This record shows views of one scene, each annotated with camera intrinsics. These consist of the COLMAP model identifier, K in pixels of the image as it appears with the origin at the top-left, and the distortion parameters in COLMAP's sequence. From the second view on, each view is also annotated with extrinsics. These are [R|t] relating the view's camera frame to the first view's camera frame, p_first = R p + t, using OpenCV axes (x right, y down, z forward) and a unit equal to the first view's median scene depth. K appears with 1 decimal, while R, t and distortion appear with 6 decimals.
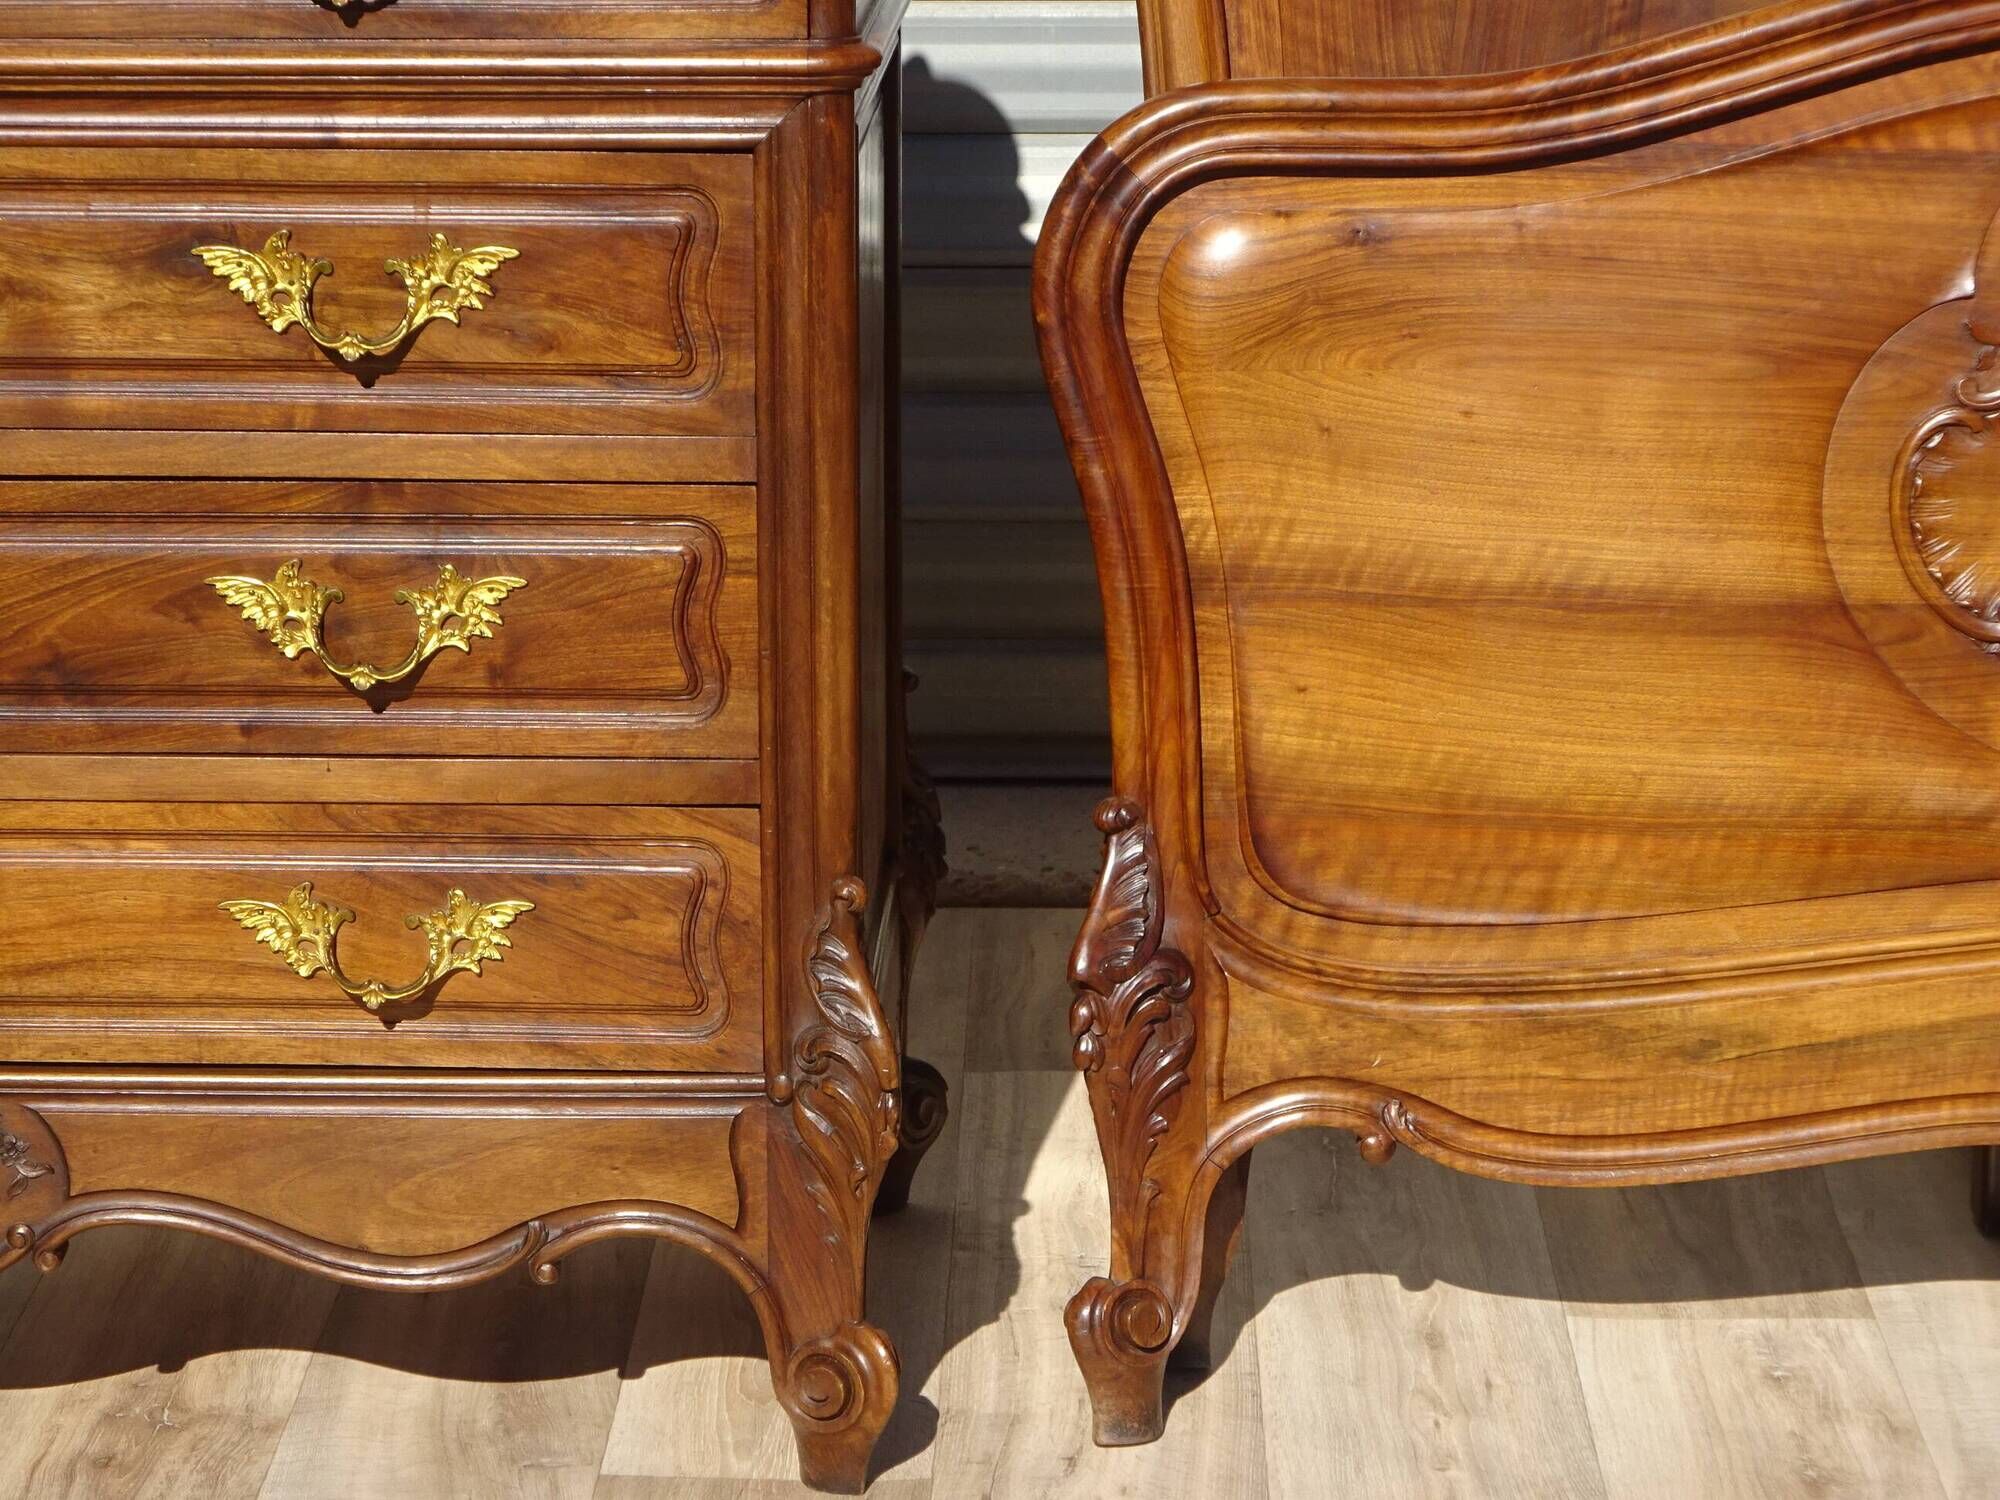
lens RADIAL K [[5053.4, 0, 1044.3], [0, 5053.4, 767.1], [0, 0, 1]] dist [0.025908, 0.000000]
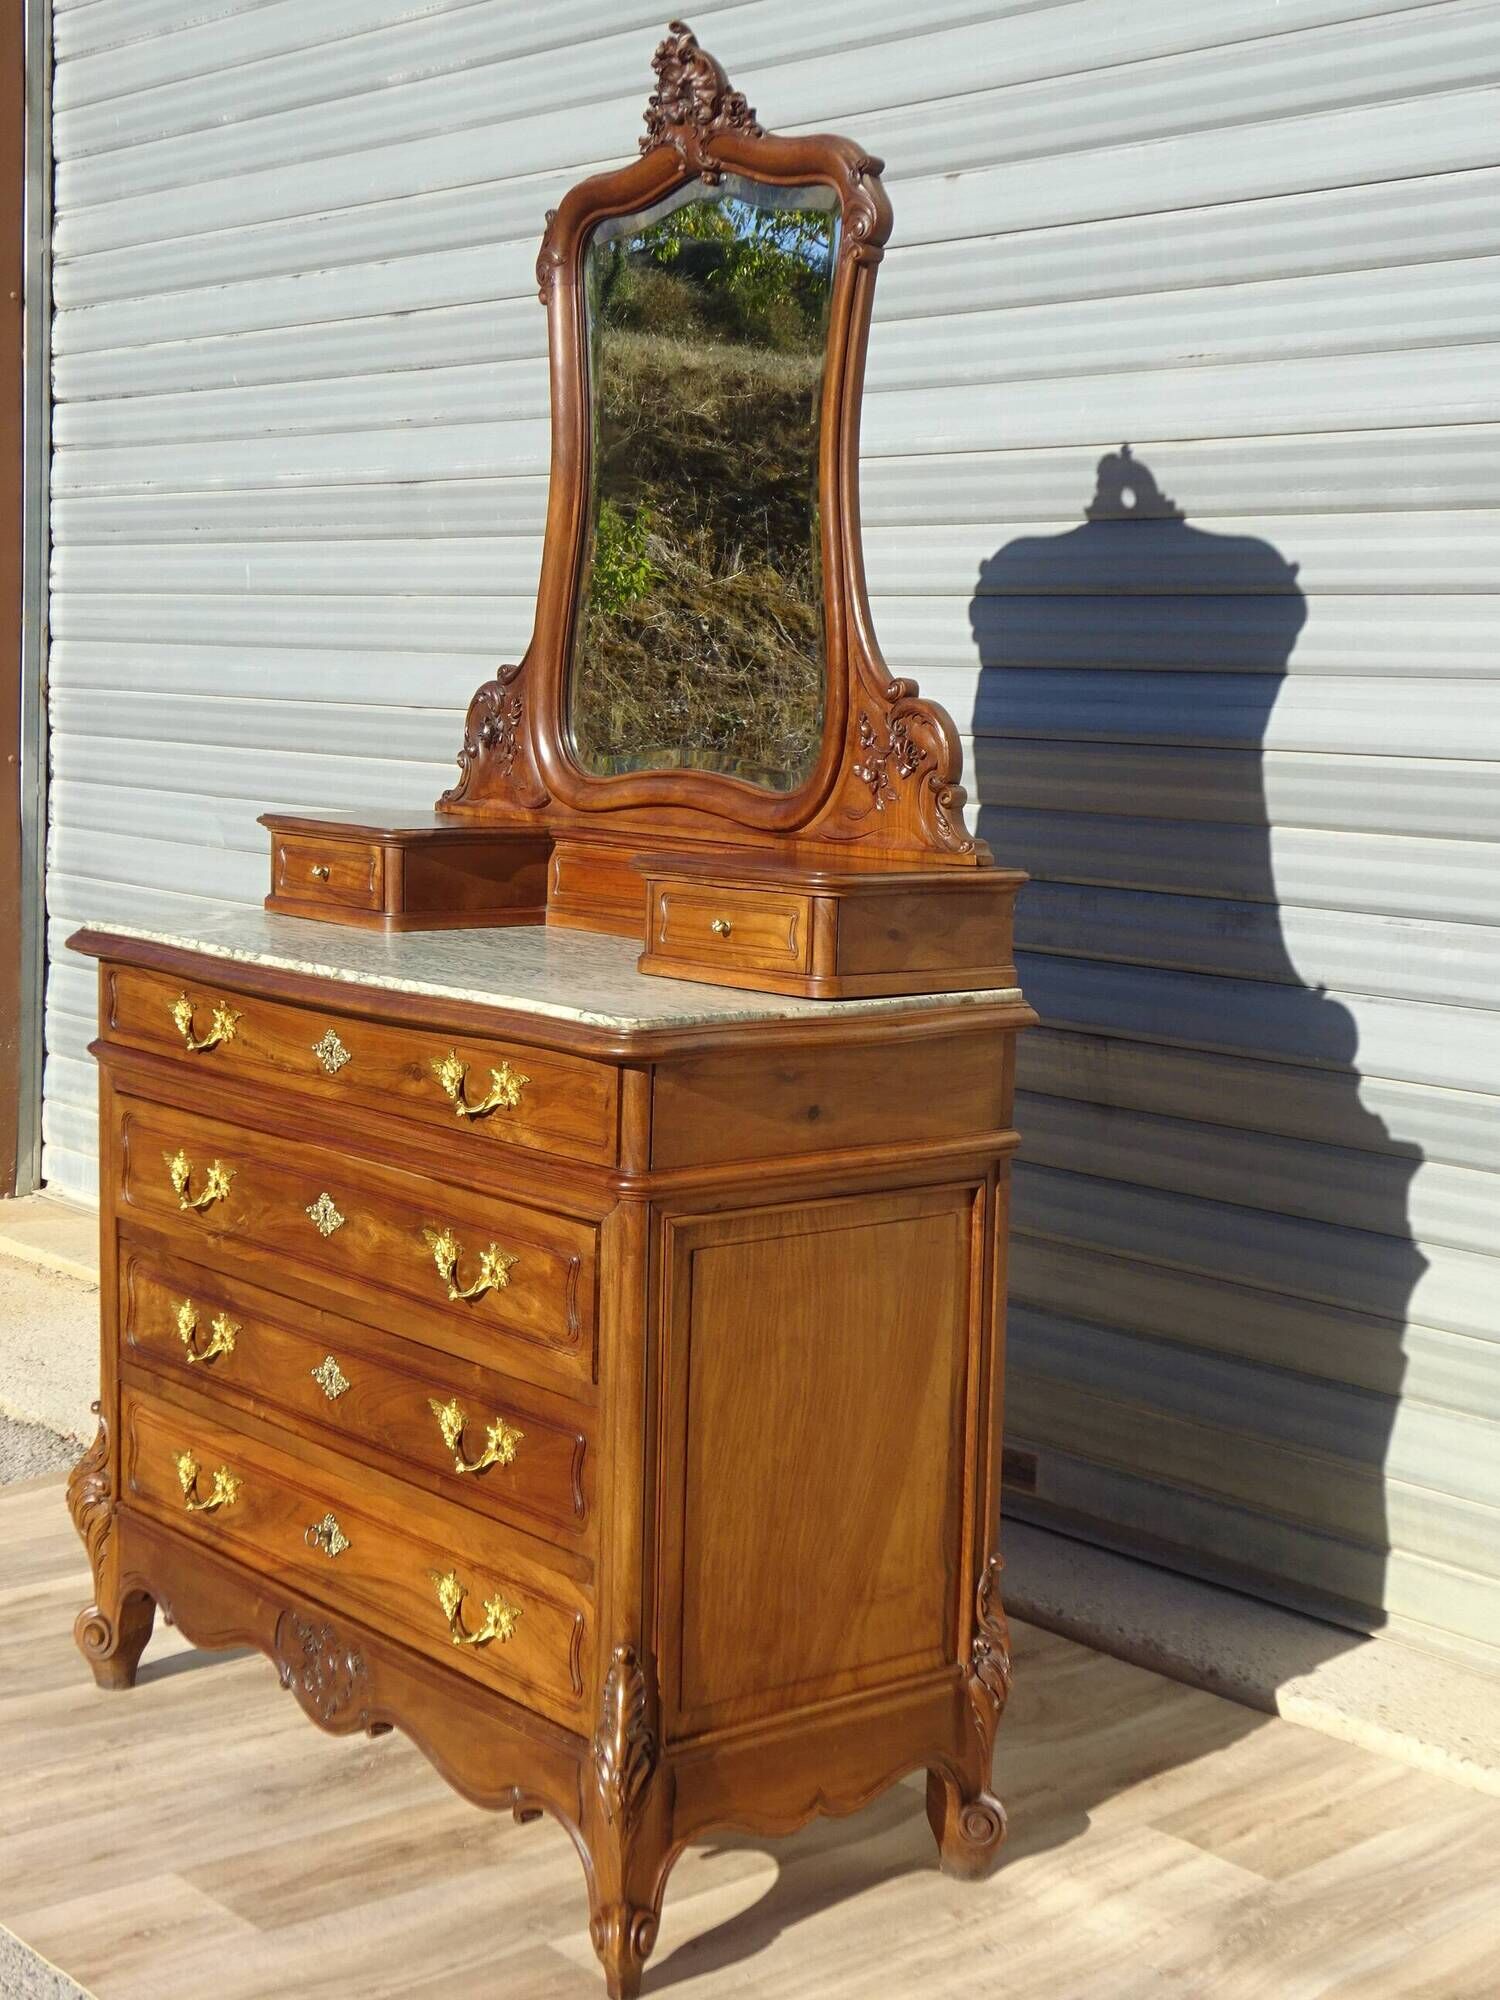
lens RADIAL K [[2939.0, 0, 747.0], [0, 2939.0, 1005.7], [0, 0, 1]] dist [0.020781, 0.000000]
pose [[0.652891, 0.103943, -0.750286, 0.721150], [-0.209947, 0.976563, -0.047403, -0.152377], [0.727774, 0.188470, 0.659412, 0.314524]]
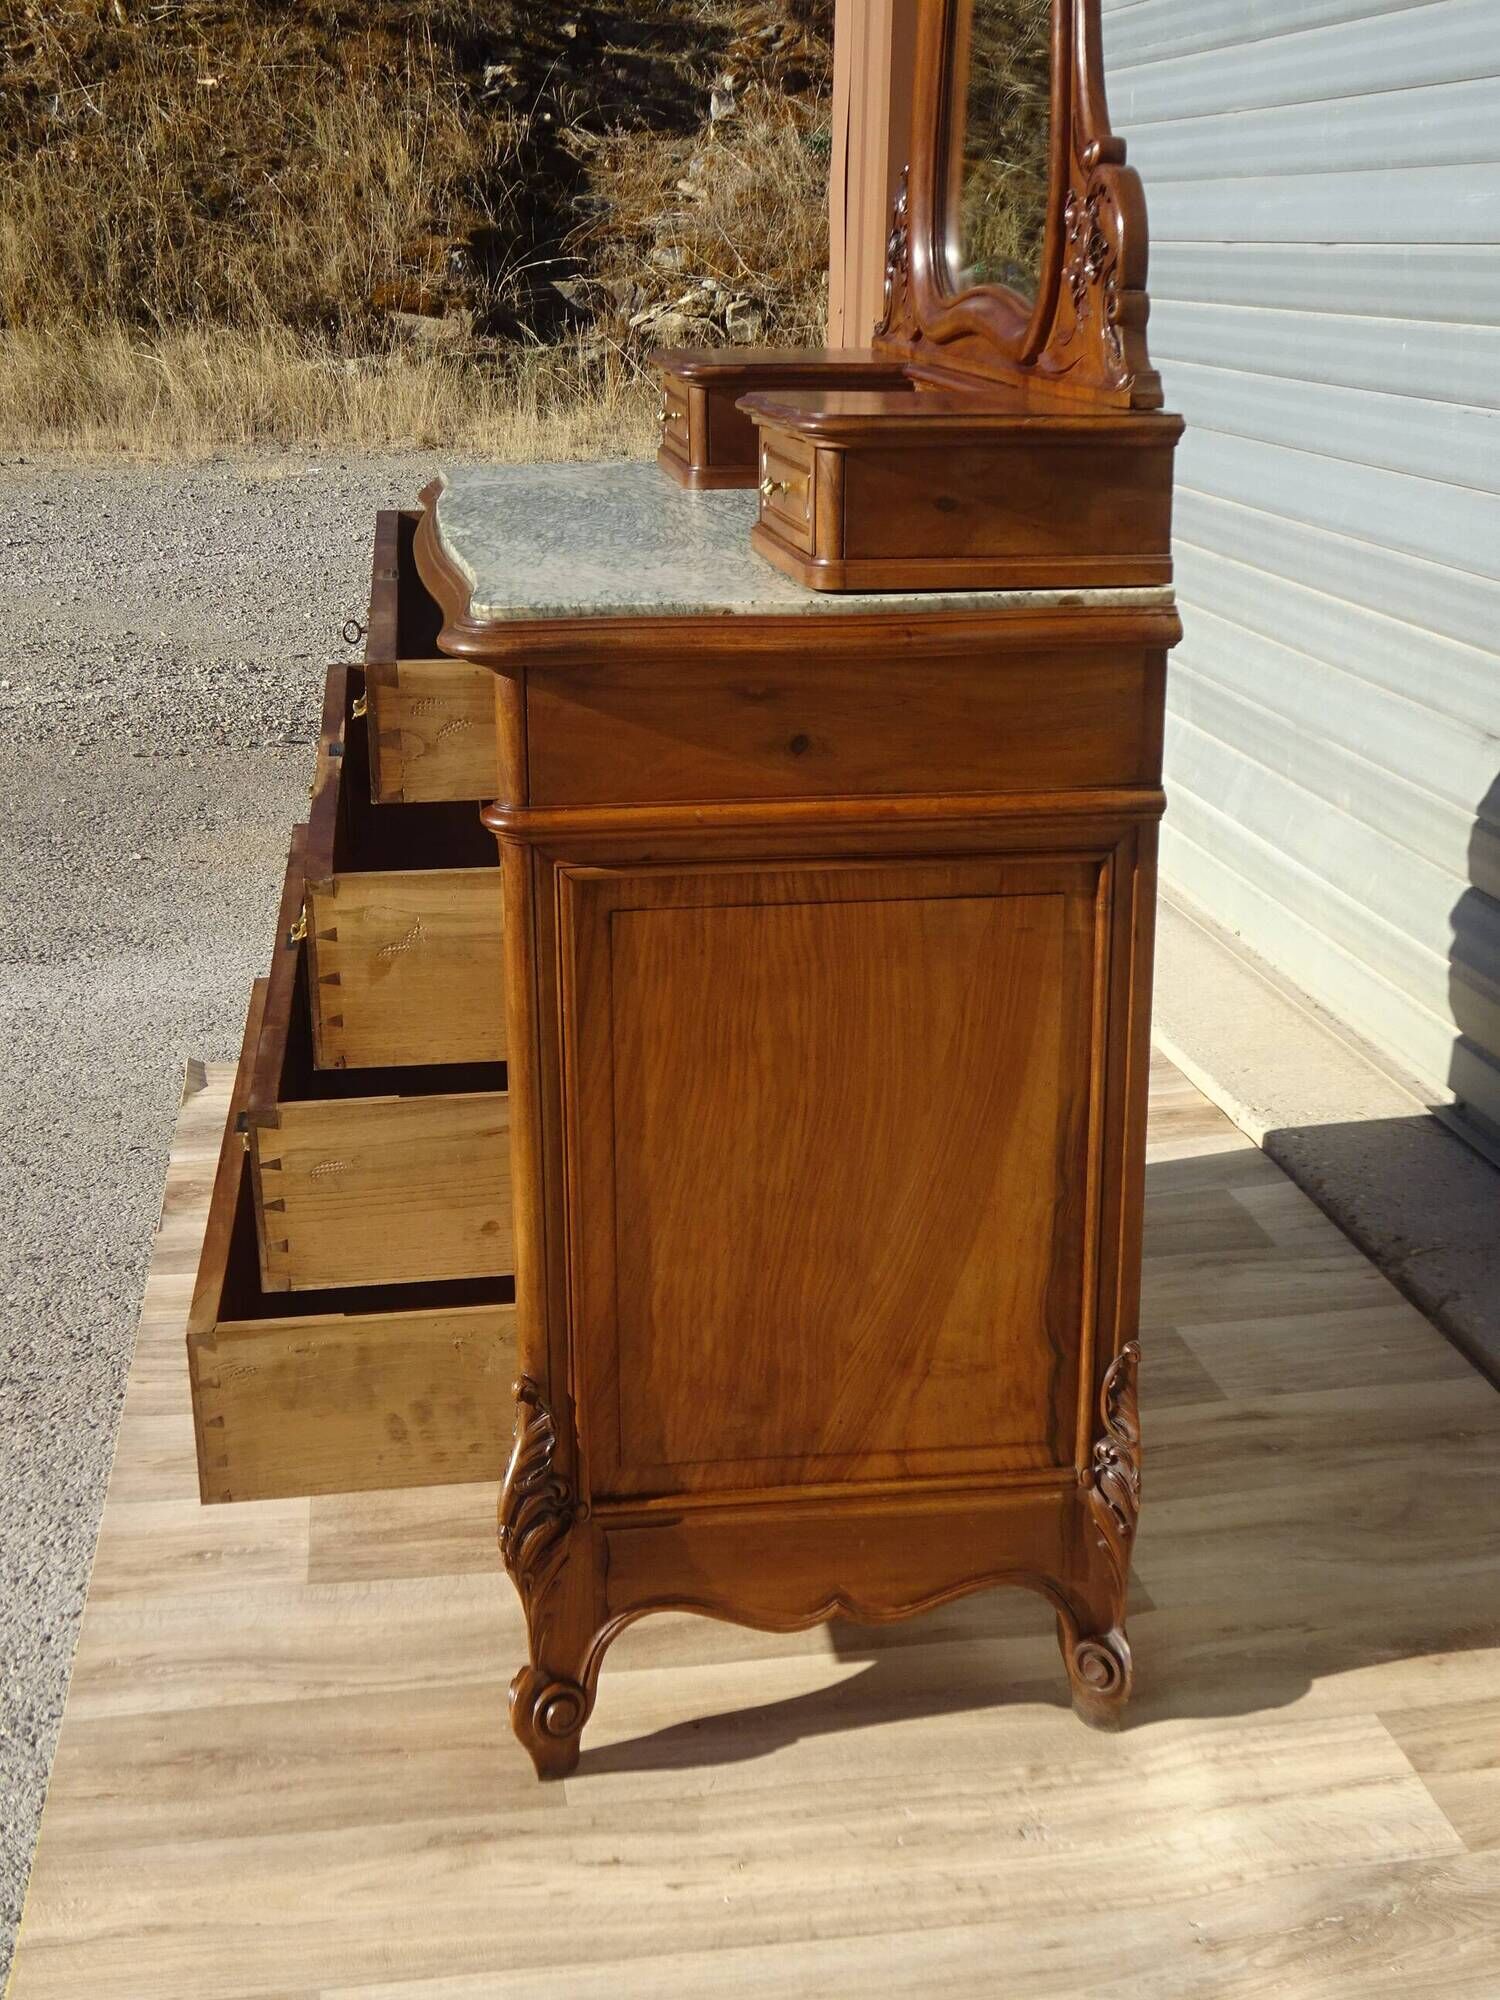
lens RADIAL K [[2501.3, 0, 745.6], [0, 2501.3, 1008.4], [0, 0, 1]] dist [0.042790, 0.000000]
pose [[0.159638, 0.290170, -0.943566, 0.602523], [-0.241589, 0.938243, 0.247659, -0.263570], [0.957157, 0.188420, 0.219881, 0.874045]]
